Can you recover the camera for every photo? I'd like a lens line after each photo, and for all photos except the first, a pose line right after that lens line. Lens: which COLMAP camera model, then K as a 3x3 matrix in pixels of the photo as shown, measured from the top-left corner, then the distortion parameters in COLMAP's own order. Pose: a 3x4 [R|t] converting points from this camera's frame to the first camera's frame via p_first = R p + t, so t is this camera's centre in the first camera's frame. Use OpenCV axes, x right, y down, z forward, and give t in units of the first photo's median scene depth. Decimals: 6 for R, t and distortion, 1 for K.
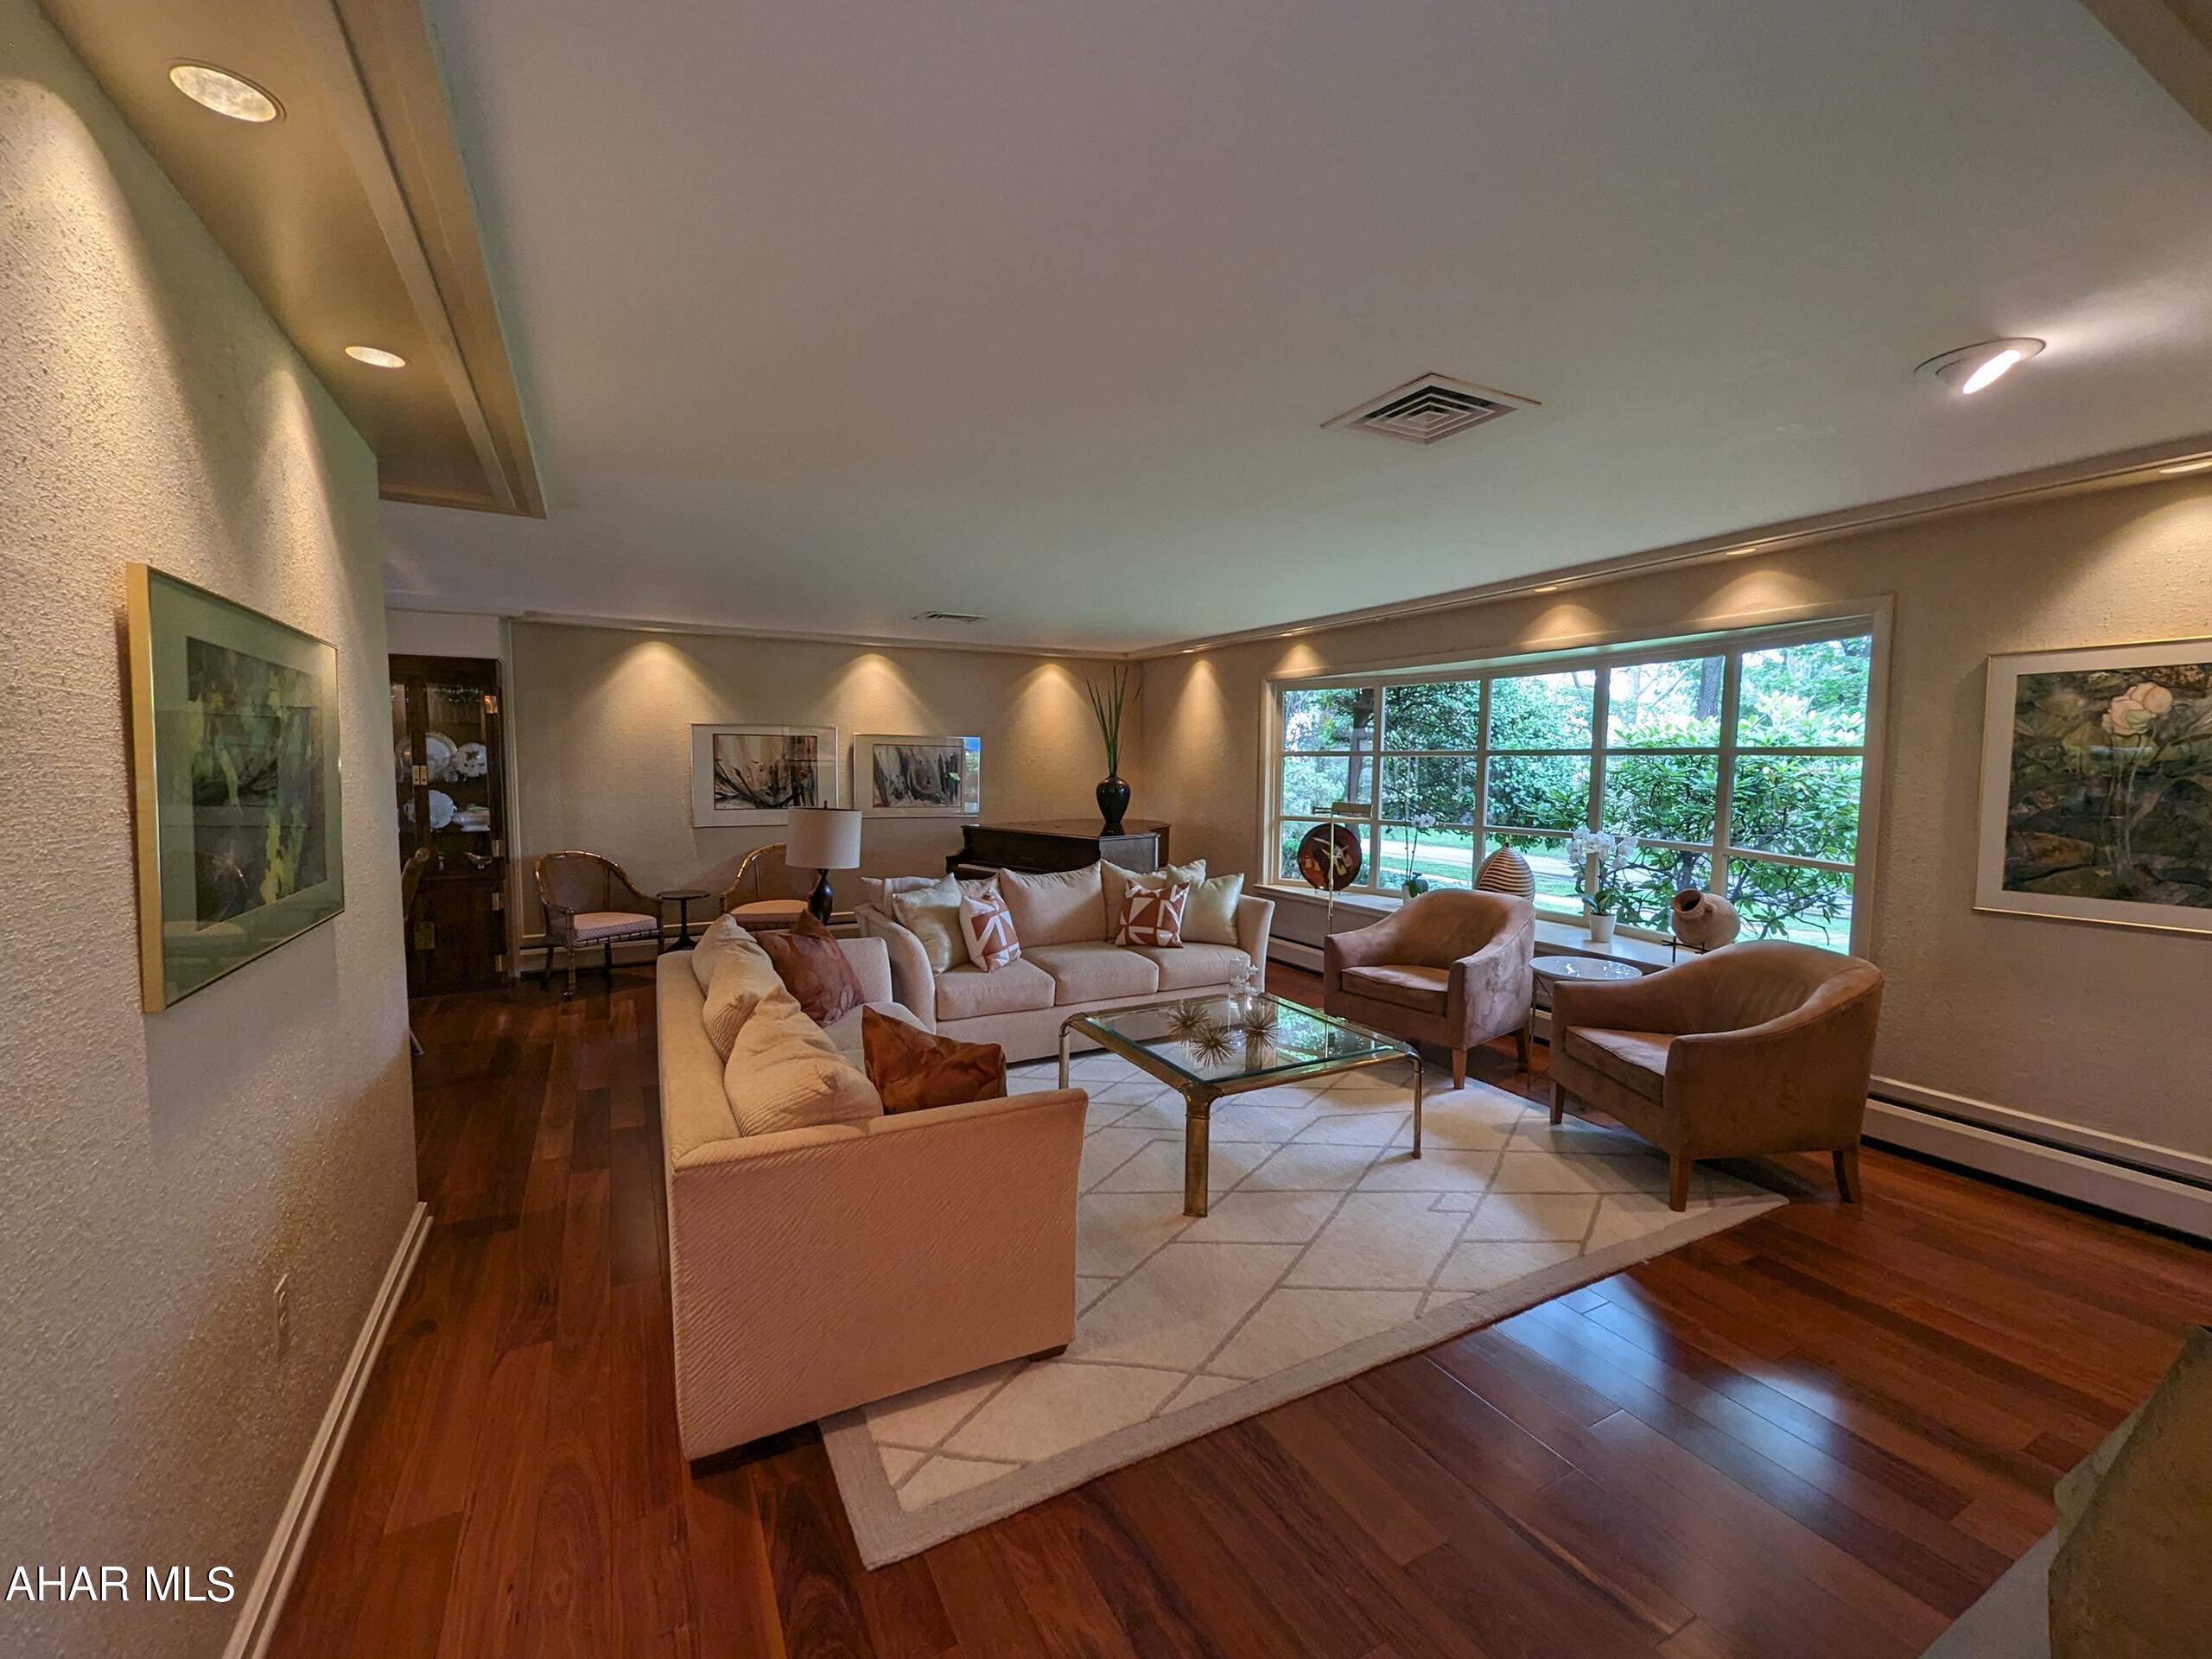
lens RADIAL K [[921.6, 0, 1113.3], [0, 921.6, 830.7], [0, 0, 1]] dist [0.001615, -0.000317]
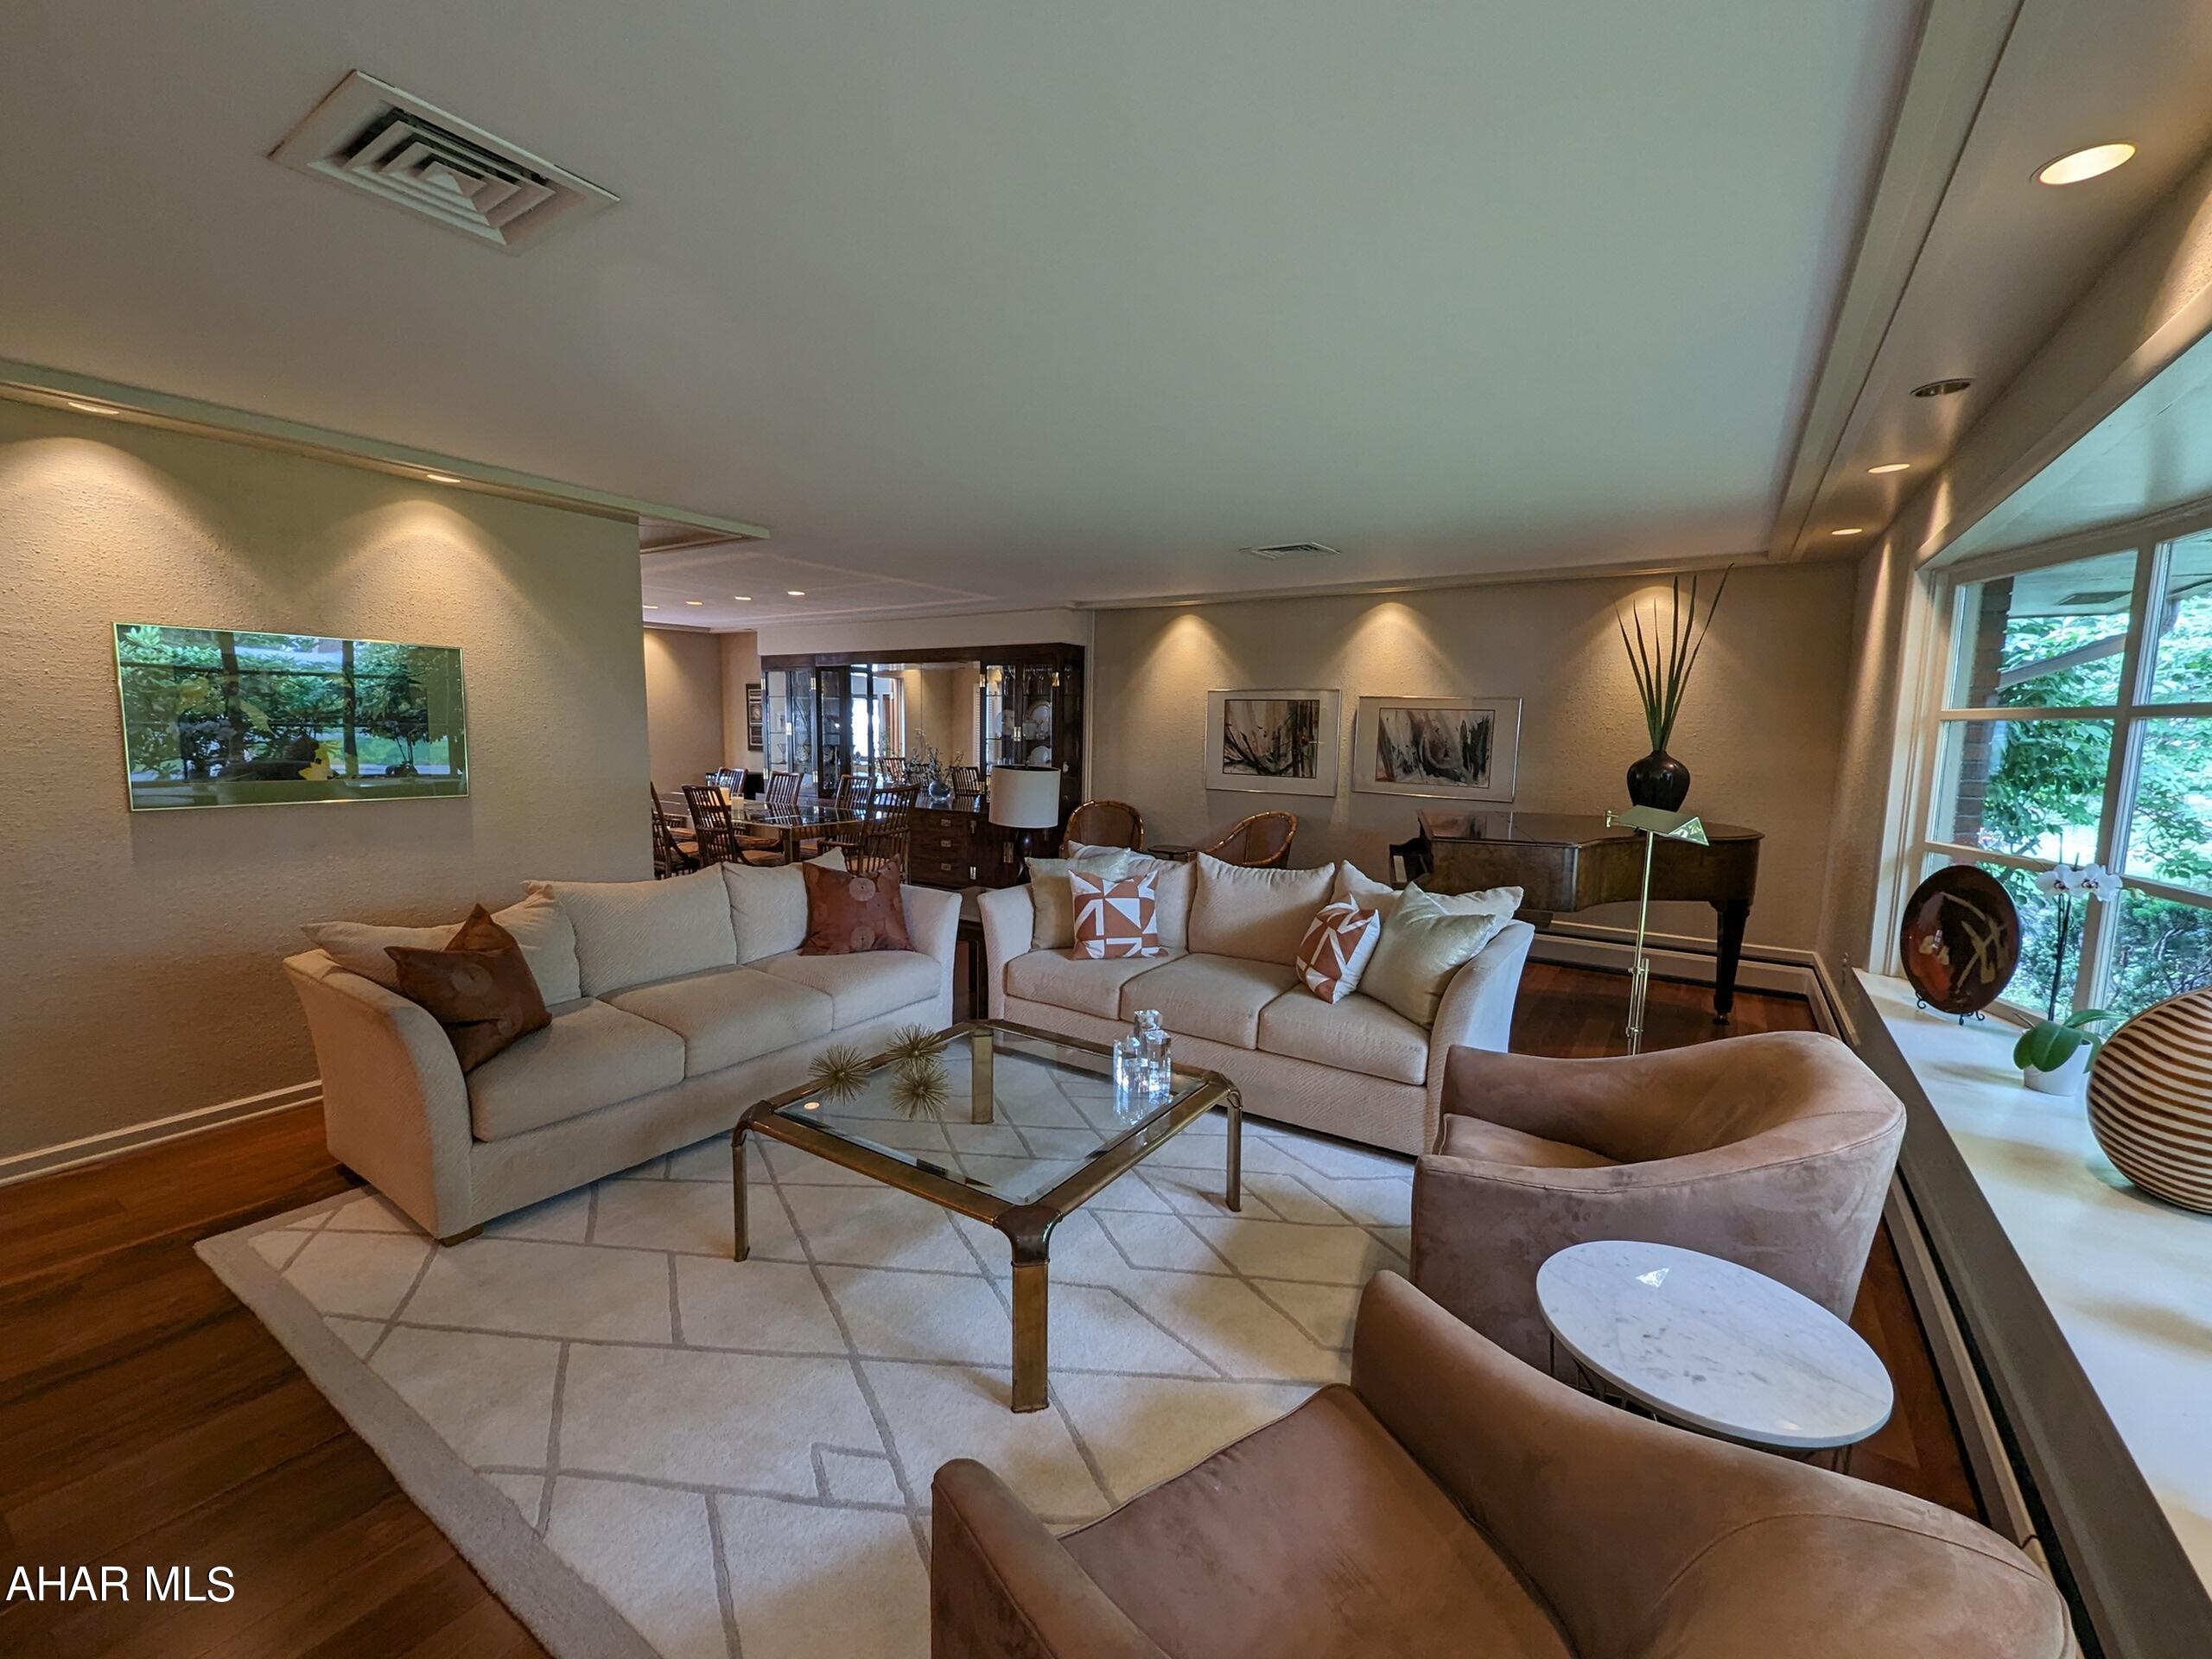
lens RADIAL K [[921.6, 0, 1093.1], [0, 921.6, 838.0], [0, 0, 1]] dist [0.001615, -0.000317]
pose [[0.469443, 0.110188, -0.876061, 0.459232], [-0.080391, 0.993396, 0.081867, -0.026278], [0.879296, 0.031995, 0.475200, 0.429706]]
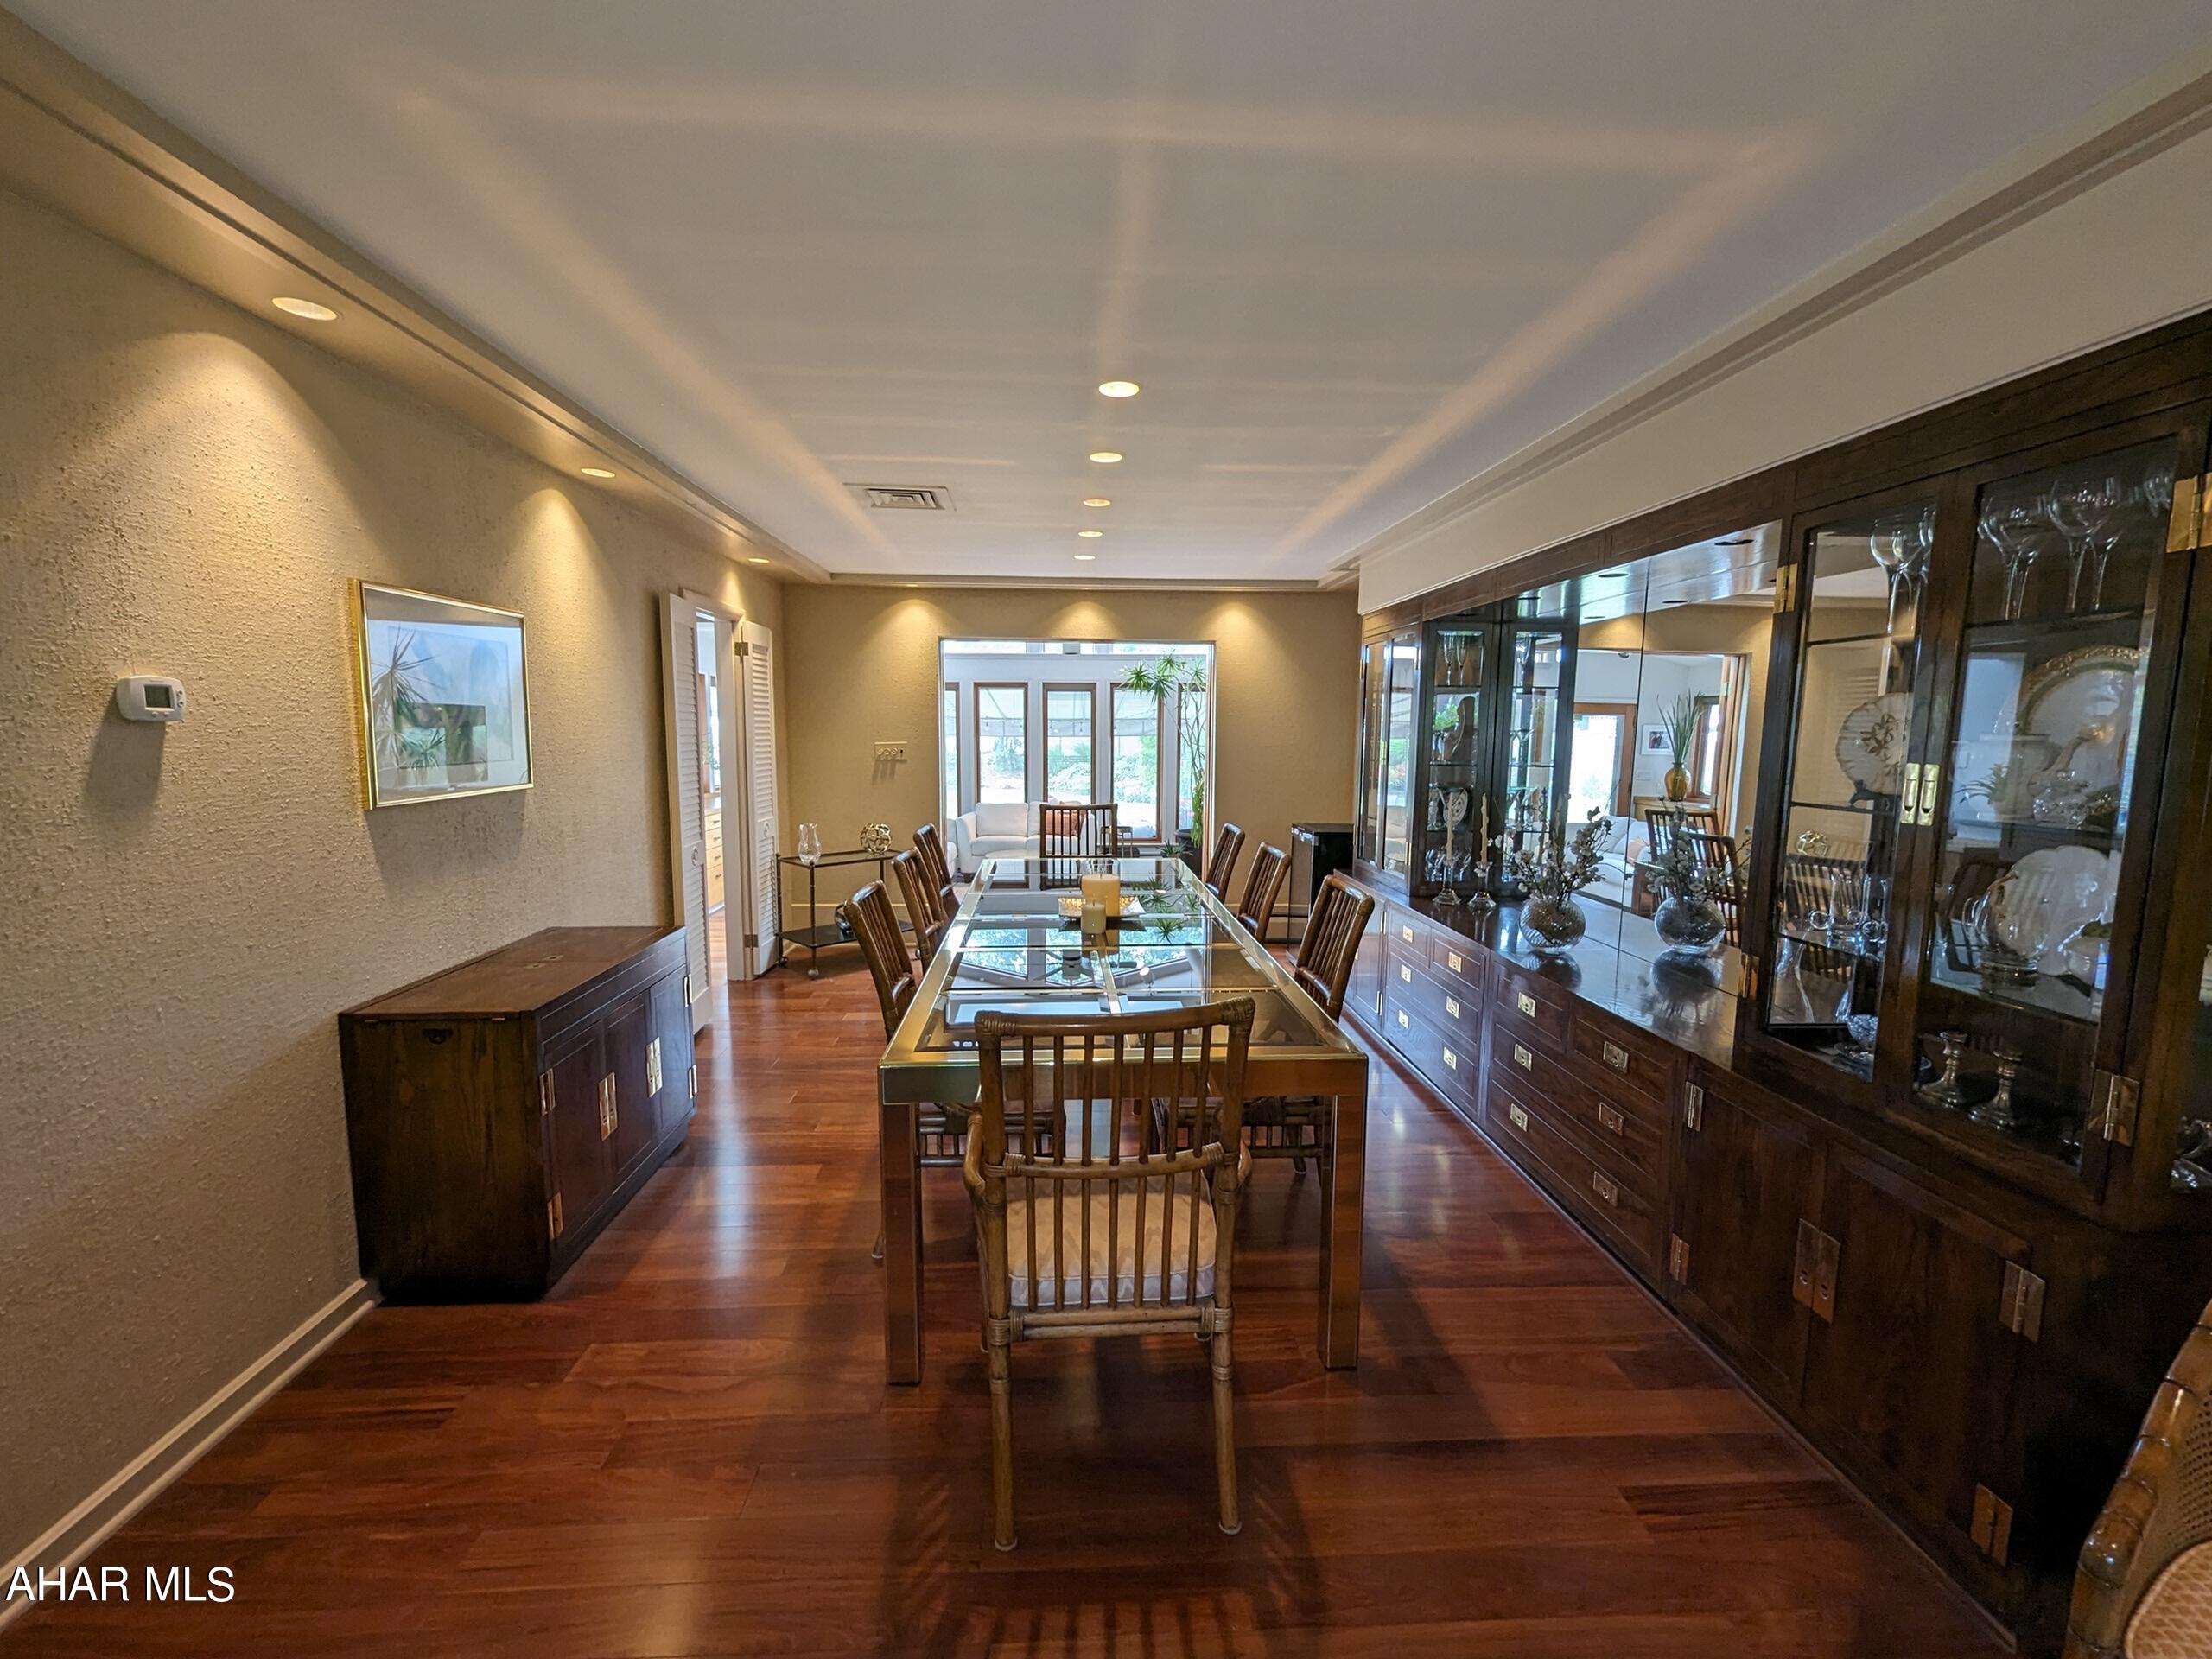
lens RADIAL K [[921.6, 0, 1097.2], [0, 921.6, 830.2], [0, 0, 1]] dist [0.001615, -0.000317]
pose [[-0.436449, 0.094284, -0.894775, -0.323188], [-0.075179, 0.987195, 0.140693, -0.066251], [0.896583, 0.128673, -0.423772, 0.821798]]
